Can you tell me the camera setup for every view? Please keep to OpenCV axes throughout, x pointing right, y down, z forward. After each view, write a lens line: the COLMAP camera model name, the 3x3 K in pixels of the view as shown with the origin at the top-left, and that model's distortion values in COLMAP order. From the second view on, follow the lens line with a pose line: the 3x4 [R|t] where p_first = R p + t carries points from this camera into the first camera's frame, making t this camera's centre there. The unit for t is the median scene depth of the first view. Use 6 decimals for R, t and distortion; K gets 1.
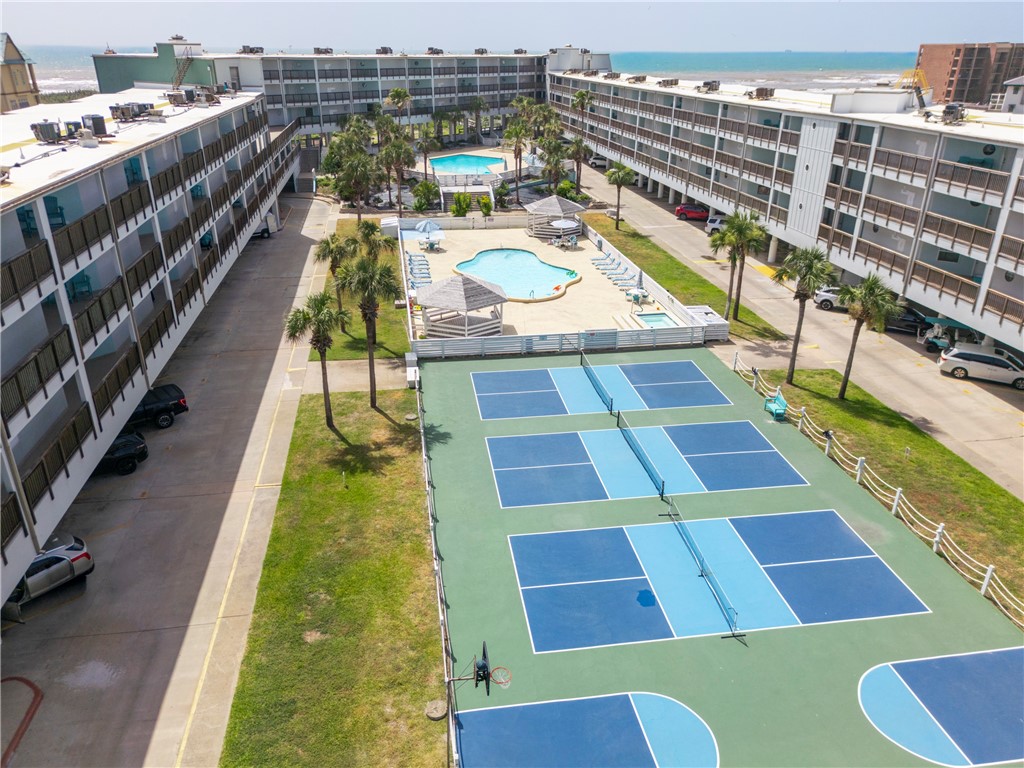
lens RADIAL K [[744.1, 0, 512.0], [0, 744.1, 384.0], [0, 0, 1]] dist [0.079804, -0.085058]
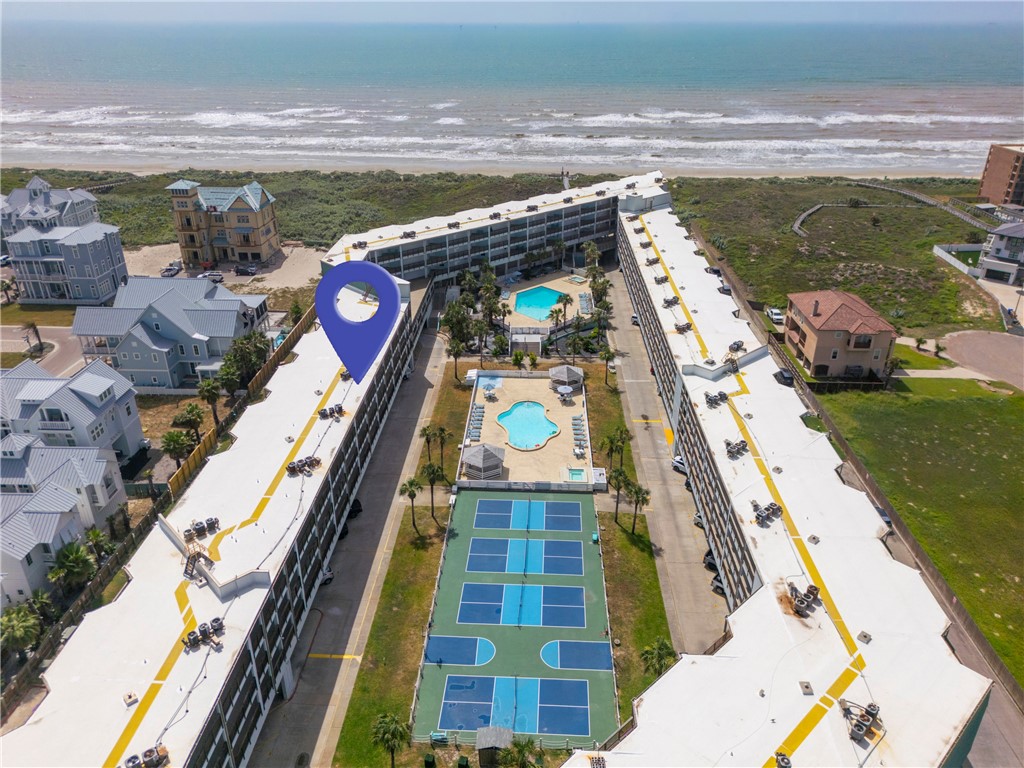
lens RADIAL K [[744.1, 0, 512.0], [0, 744.1, 384.0], [0, 0, 1]] dist [0.079804, -0.085058]
pose [[0.979348, 0.084688, -0.183591, 0.533624], [-0.077689, 0.995962, 0.045000, -0.588069], [0.186661, -0.029808, 0.981972, -1.487420]]
